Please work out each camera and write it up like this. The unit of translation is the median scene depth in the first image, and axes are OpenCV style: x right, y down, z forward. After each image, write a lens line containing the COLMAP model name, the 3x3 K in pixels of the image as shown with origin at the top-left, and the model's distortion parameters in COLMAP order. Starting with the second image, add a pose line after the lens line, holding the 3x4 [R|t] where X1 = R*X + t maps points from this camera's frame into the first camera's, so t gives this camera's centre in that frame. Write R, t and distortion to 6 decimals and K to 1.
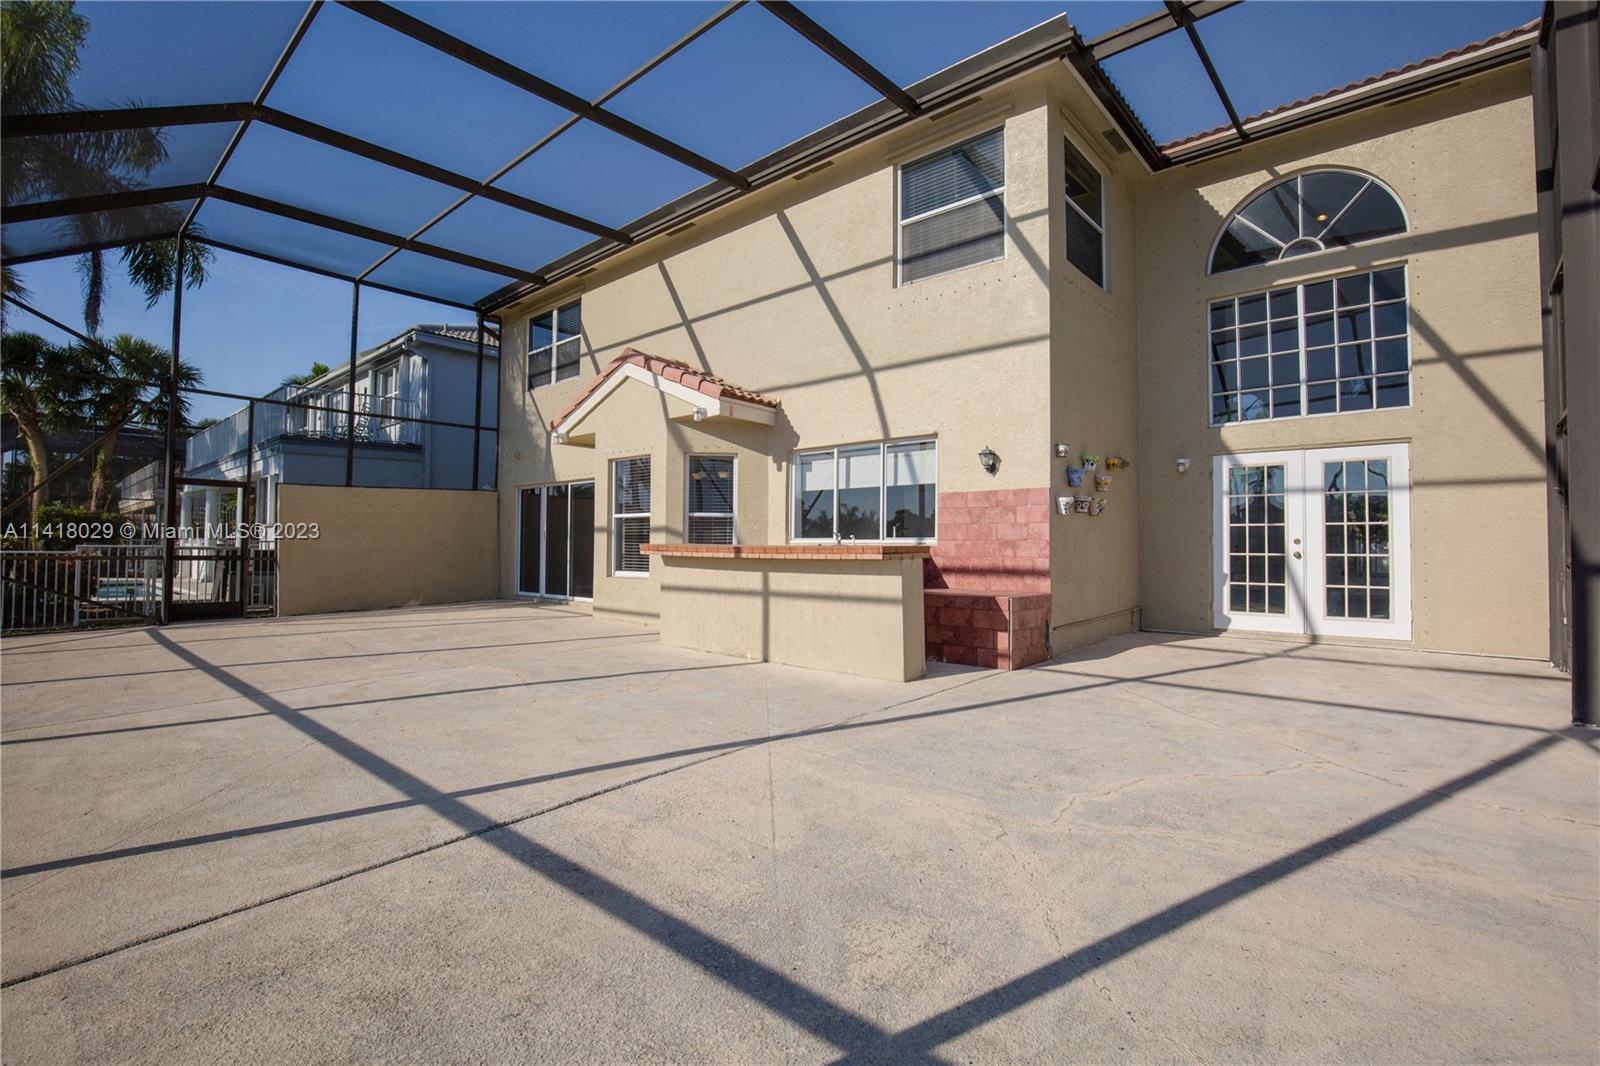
lens RADIAL K [[734.6, 0, 799.9], [0, 734.6, 534.7], [0, 0, 1]] dist [-0.025794, 0.002673]
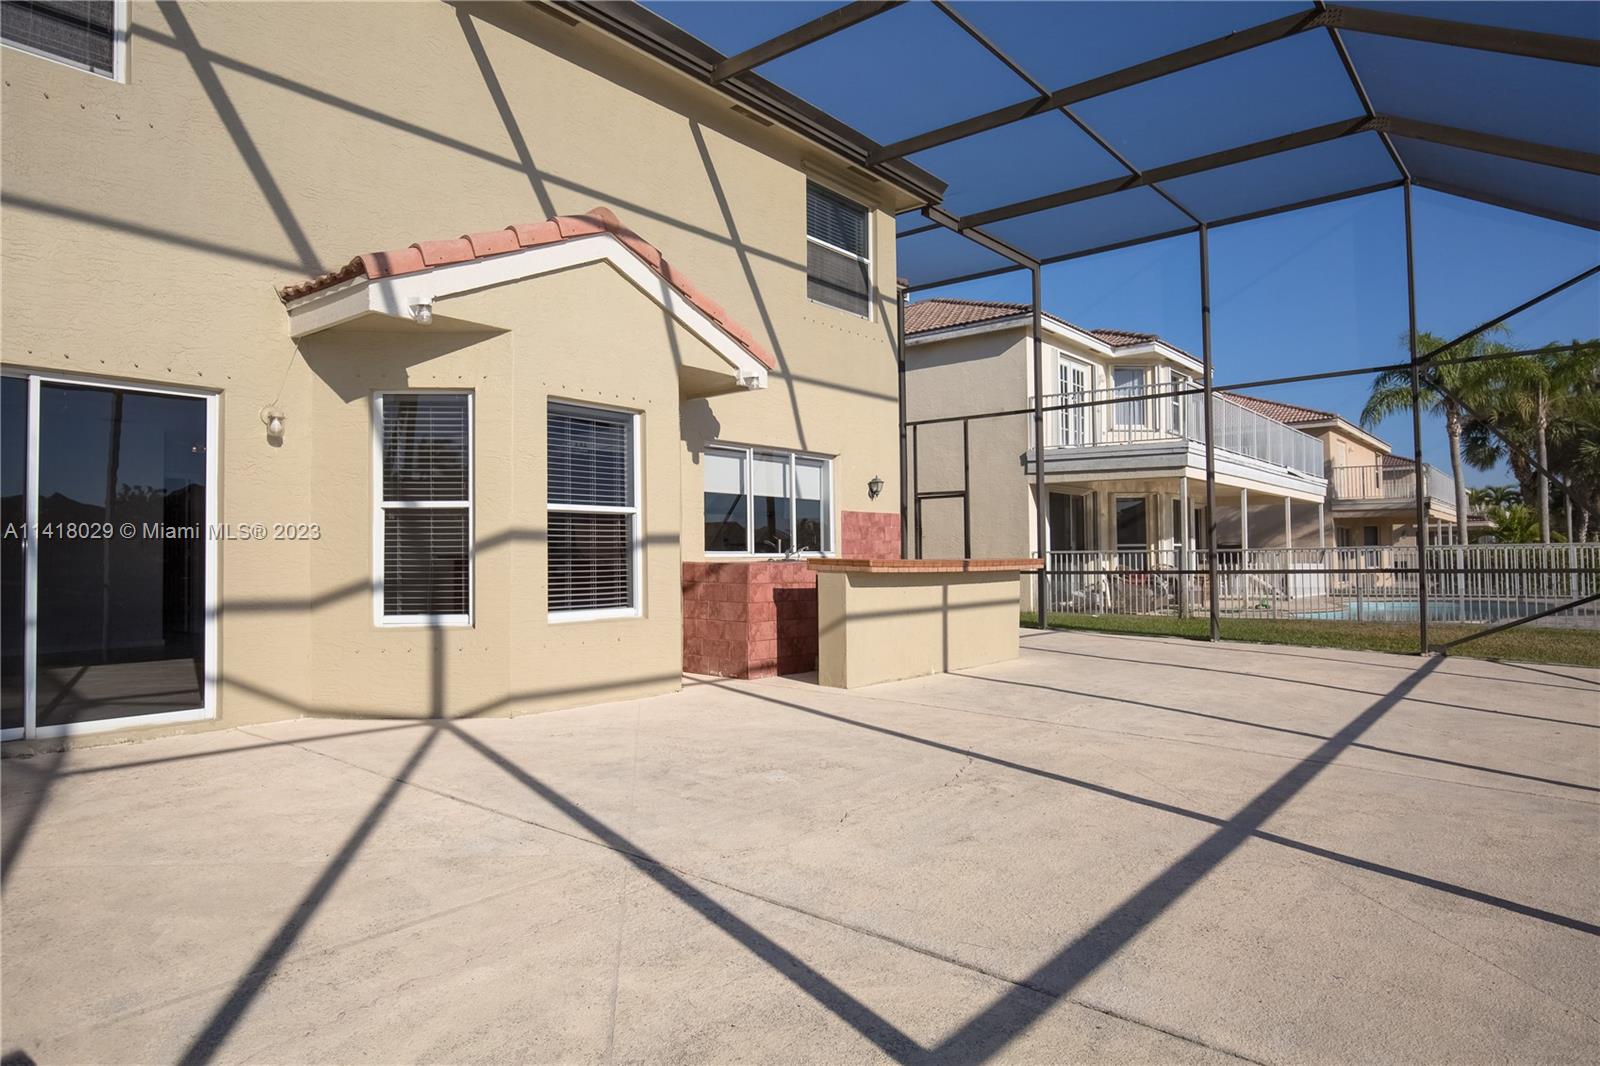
lens RADIAL K [[944.1, 0, 799.3], [0, 944.1, 528.9], [0, 0, 1]] dist [0.007946, 0.000502]
pose [[-0.031789, 0.023094, 0.999228, -1.150740], [-0.012560, 0.999645, -0.023504, 0.003729], [-0.999416, -0.013298, -0.031488, 1.052271]]
